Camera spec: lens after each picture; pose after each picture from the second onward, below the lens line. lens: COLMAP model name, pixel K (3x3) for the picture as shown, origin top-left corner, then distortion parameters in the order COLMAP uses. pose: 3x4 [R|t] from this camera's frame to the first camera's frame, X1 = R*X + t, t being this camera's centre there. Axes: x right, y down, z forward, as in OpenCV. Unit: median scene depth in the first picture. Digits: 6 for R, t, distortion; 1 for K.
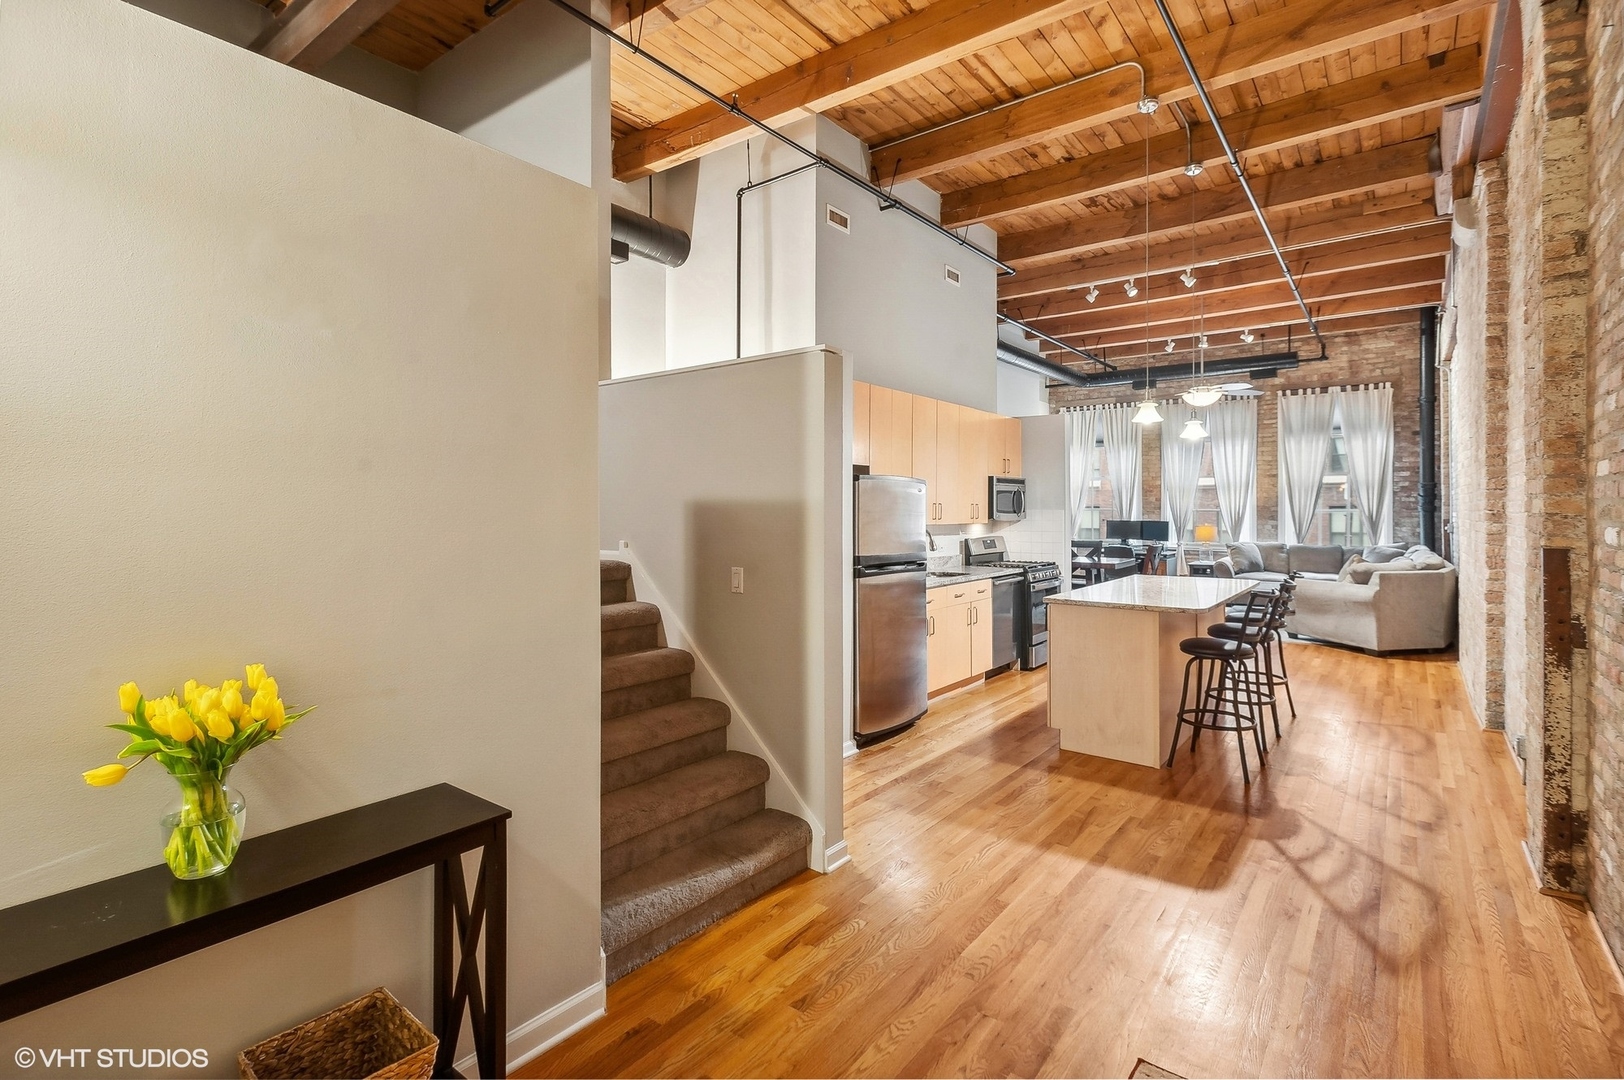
lens RADIAL K [[761.8, 0, 812.4], [0, 761.8, 509.1], [0, 0, 1]] dist [0.022146, -0.014669]
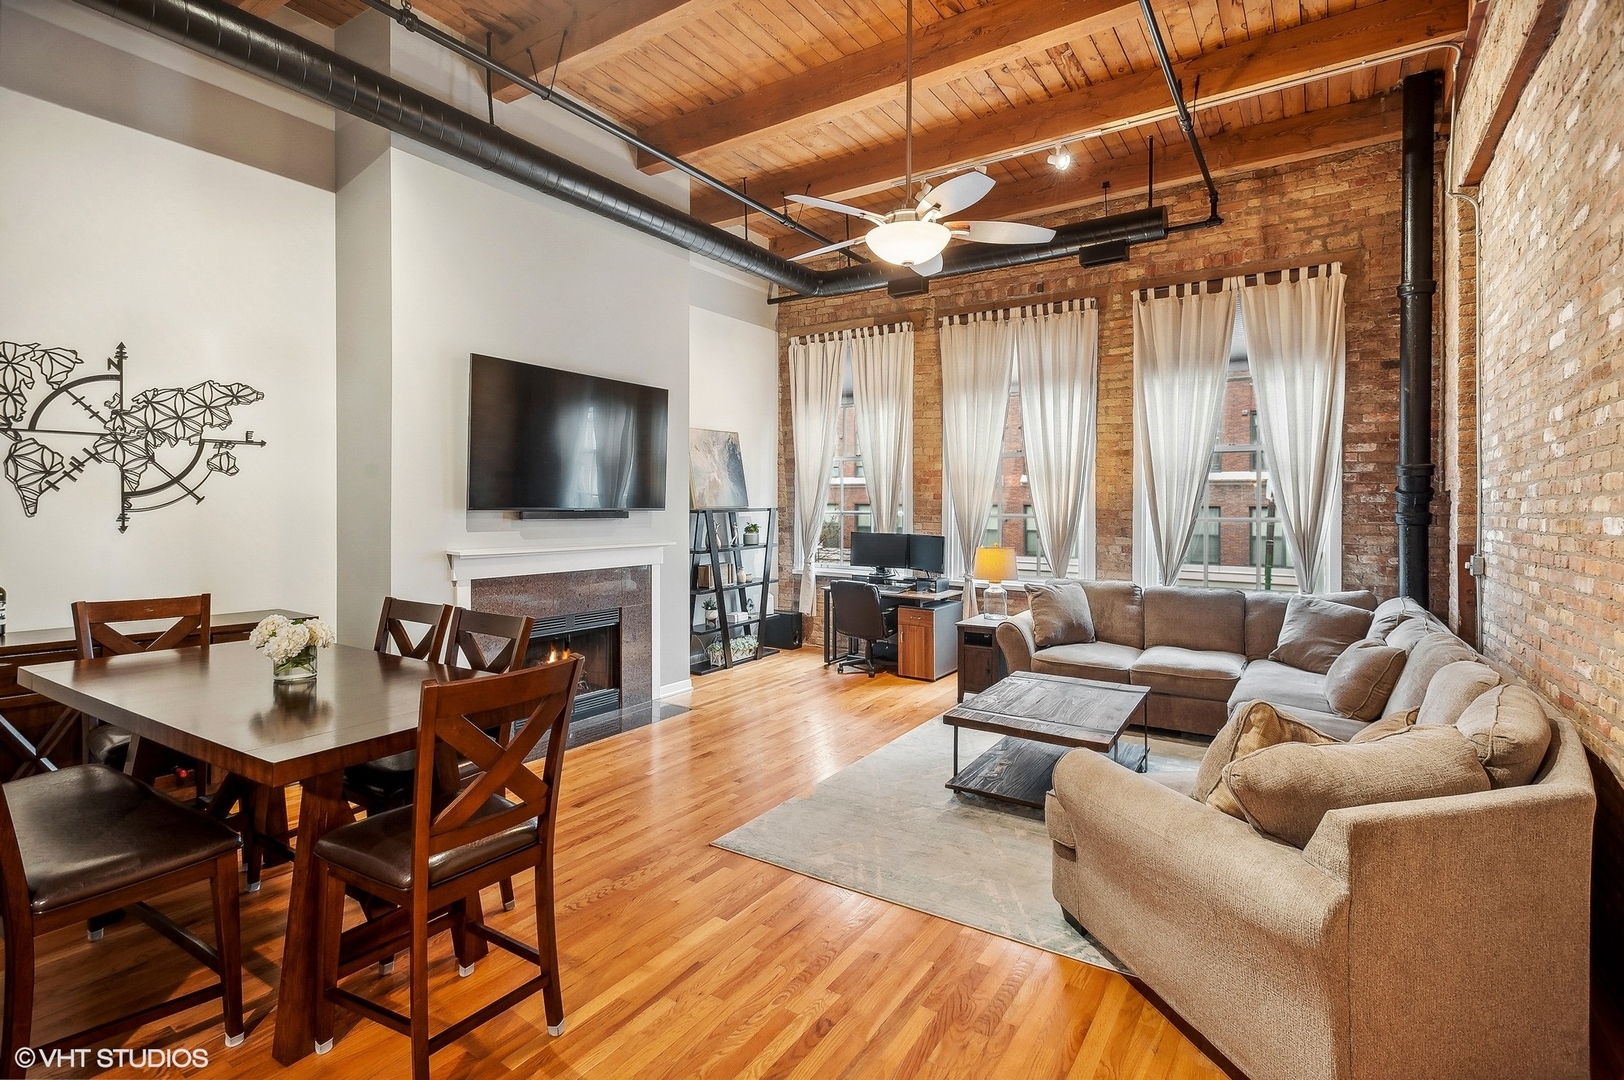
lens RADIAL K [[777.0, 0, 800.8], [0, 777.0, 510.0], [0, 0, 1]] dist [0.004595, 0.000689]
pose [[0.997928, 0.005955, 0.064070, 0.559667], [-0.006277, 0.999969, 0.004826, -0.008601], [-0.064039, -0.005218, 0.997934, 0.777740]]
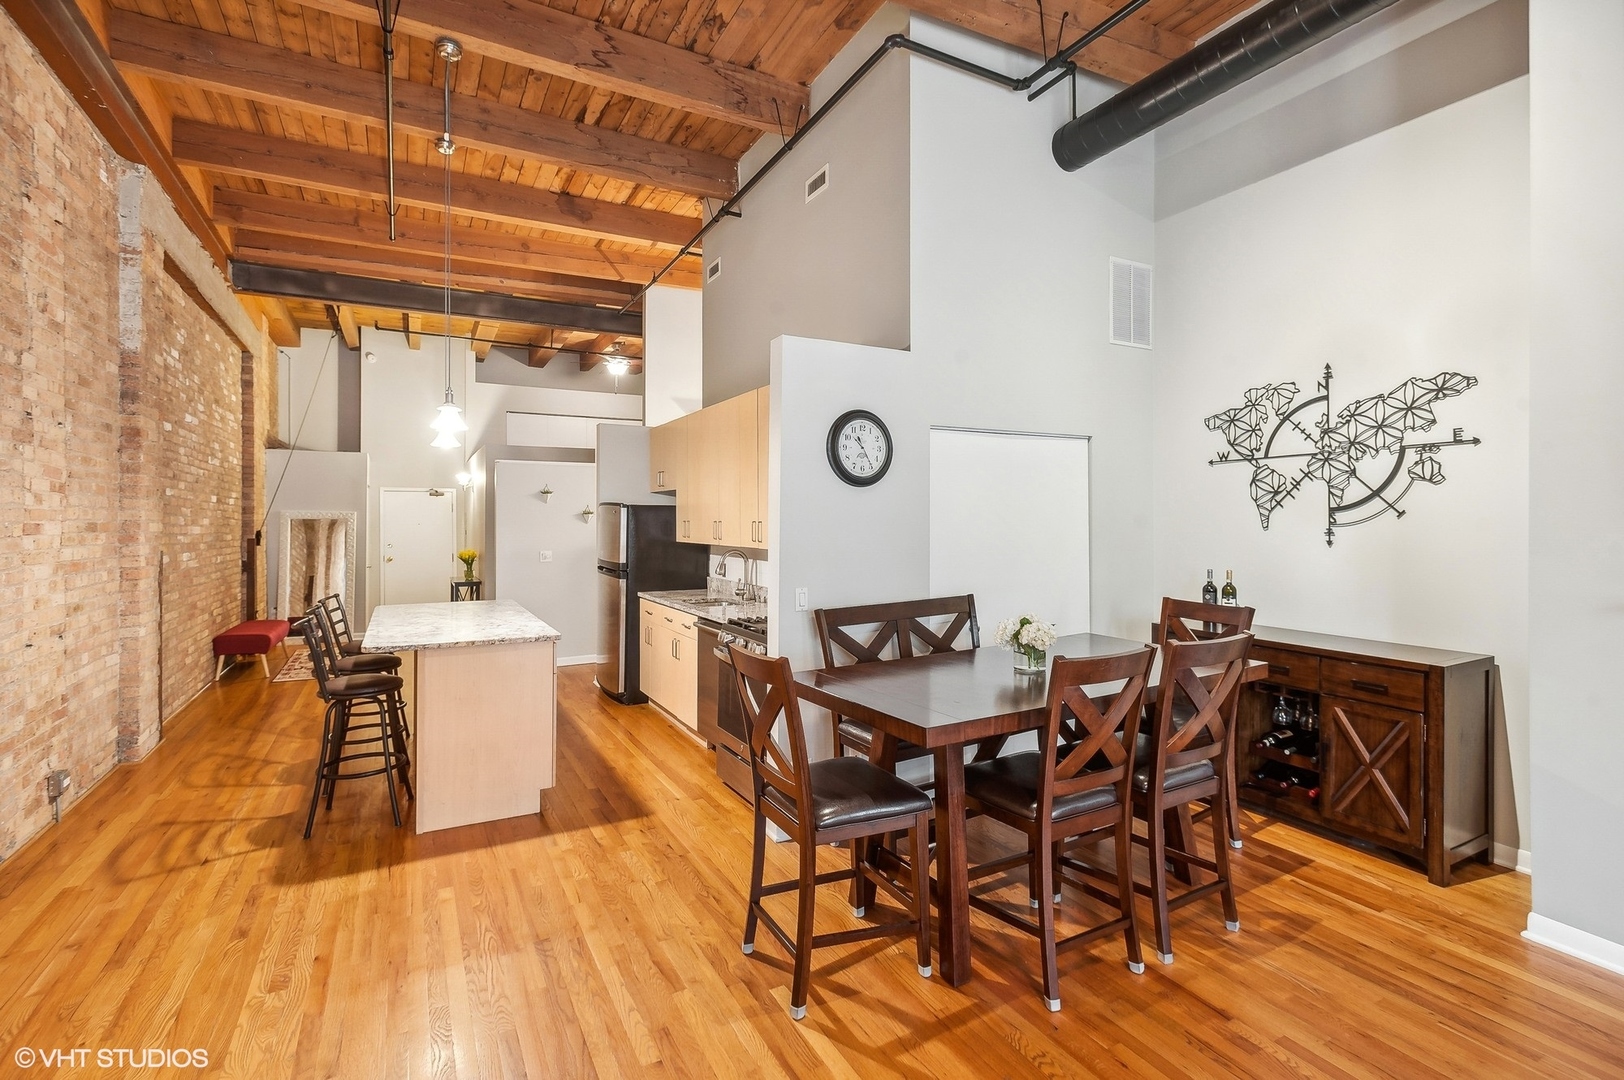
lens RADIAL K [[755.8, 0, 800.8], [0, 755.8, 511.1], [0, 0, 1]] dist [0.001413, 0.000353]
pose [[-0.416140, -0.010760, -0.909237, 0.775173], [0.001665, 0.999919, -0.012595, -0.006699], [0.909299, -0.006756, -0.416089, 1.230759]]
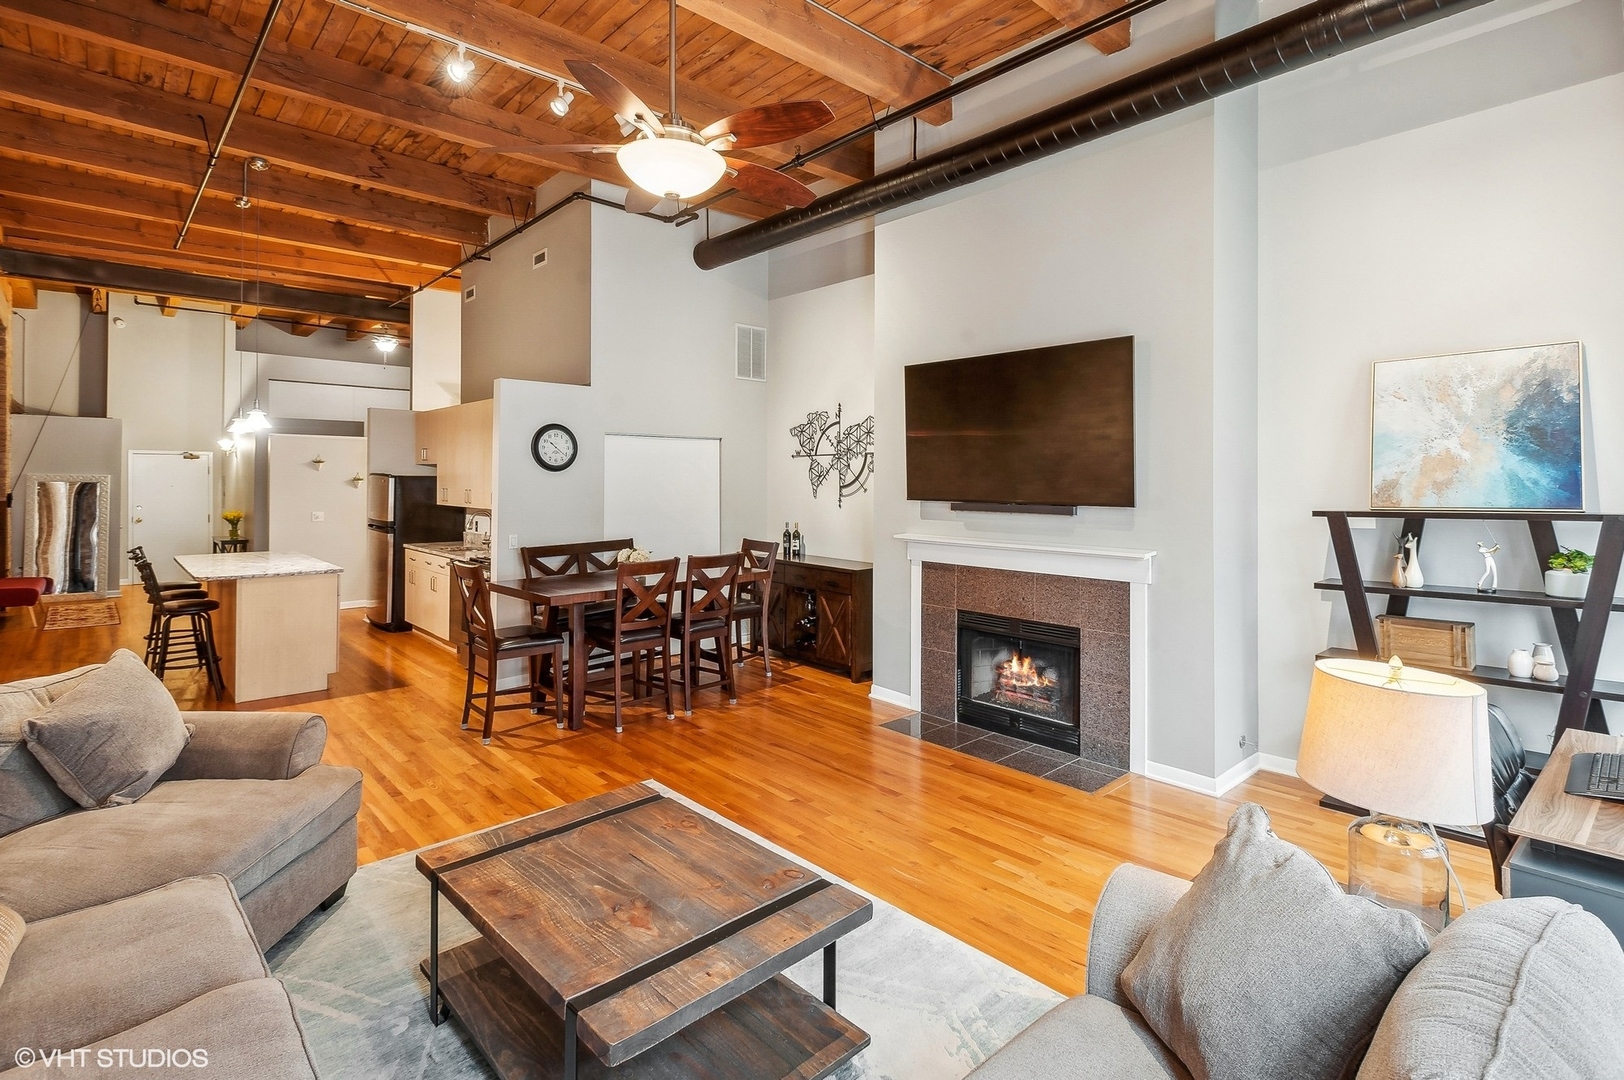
lens RADIAL K [[775.0, 0, 810.7], [0, 775.0, 481.1], [0, 0, 1]] dist [0.002043, -0.005734]
pose [[-0.163313, 0.000246, -0.986574, 1.085975], [-0.006310, 0.999979, 0.001293, -0.022388], [0.986554, 0.006437, -0.163309, 1.472466]]
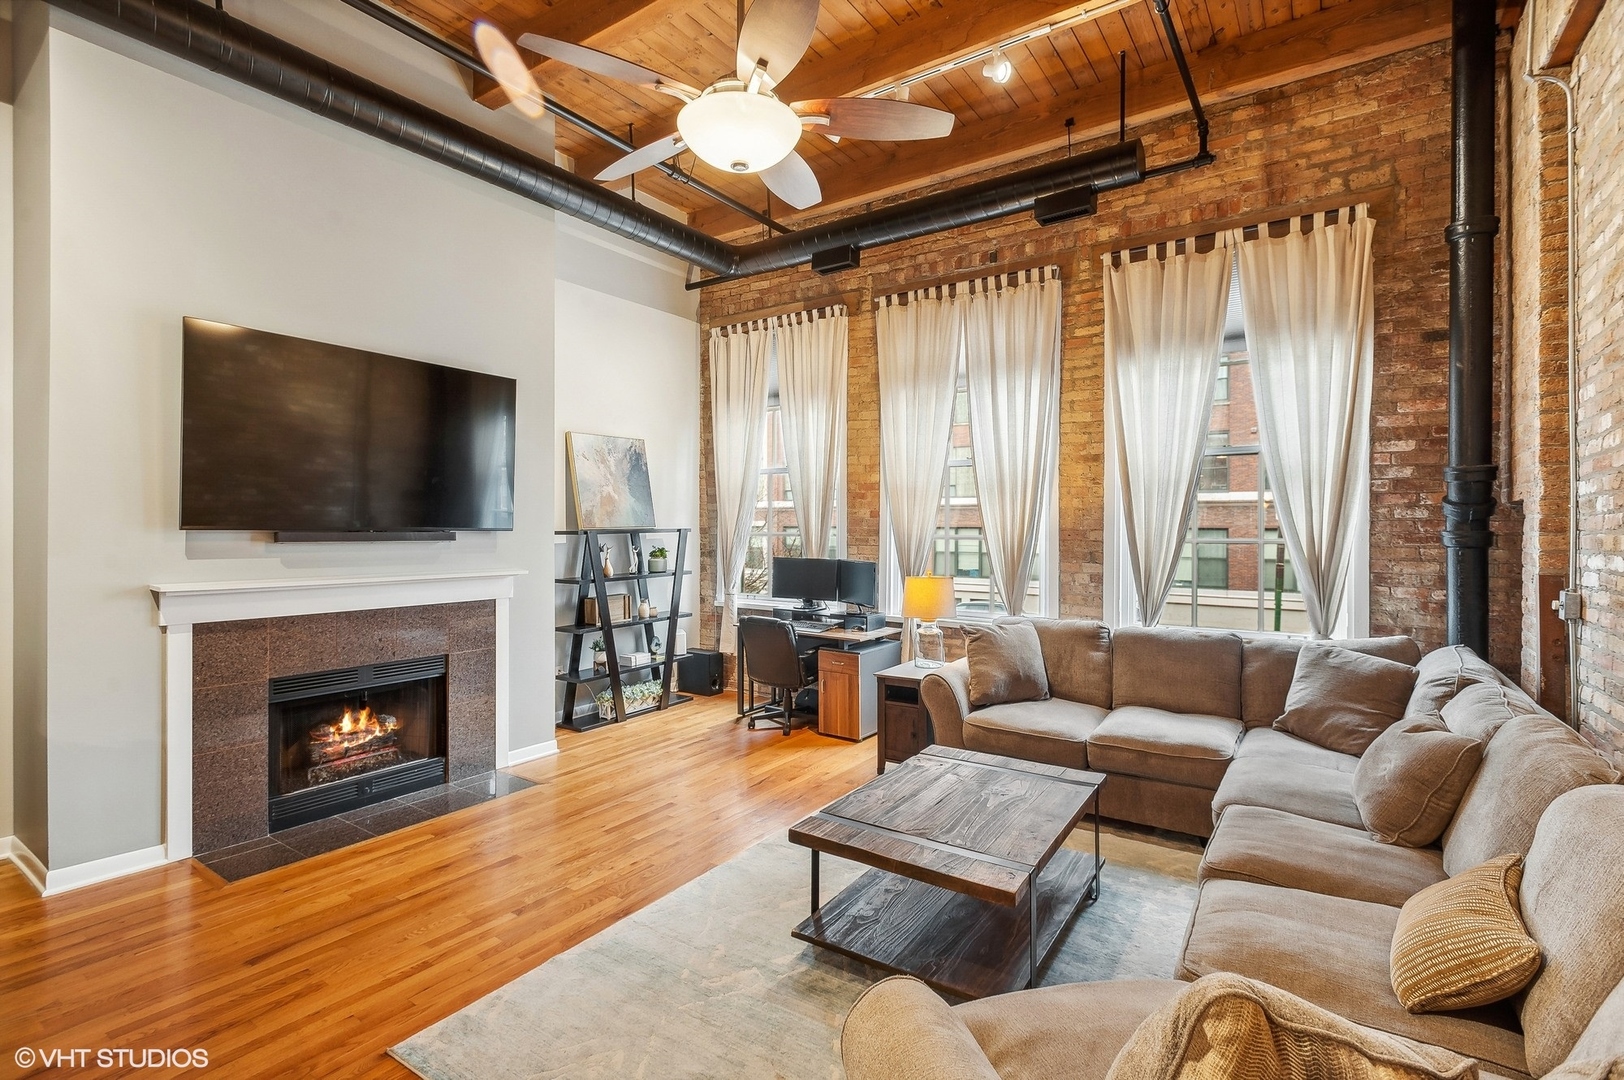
lens RADIAL K [[766.5, 0, 809.2], [0, 766.5, 535.4], [0, 0, 1]] dist [0.004419, -0.000911]
pose [[0.998467, 0.003464, 0.055248, 0.684747], [-0.003878, 0.999965, 0.007386, -0.005359], [-0.055220, -0.007589, 0.998445, 0.951208]]
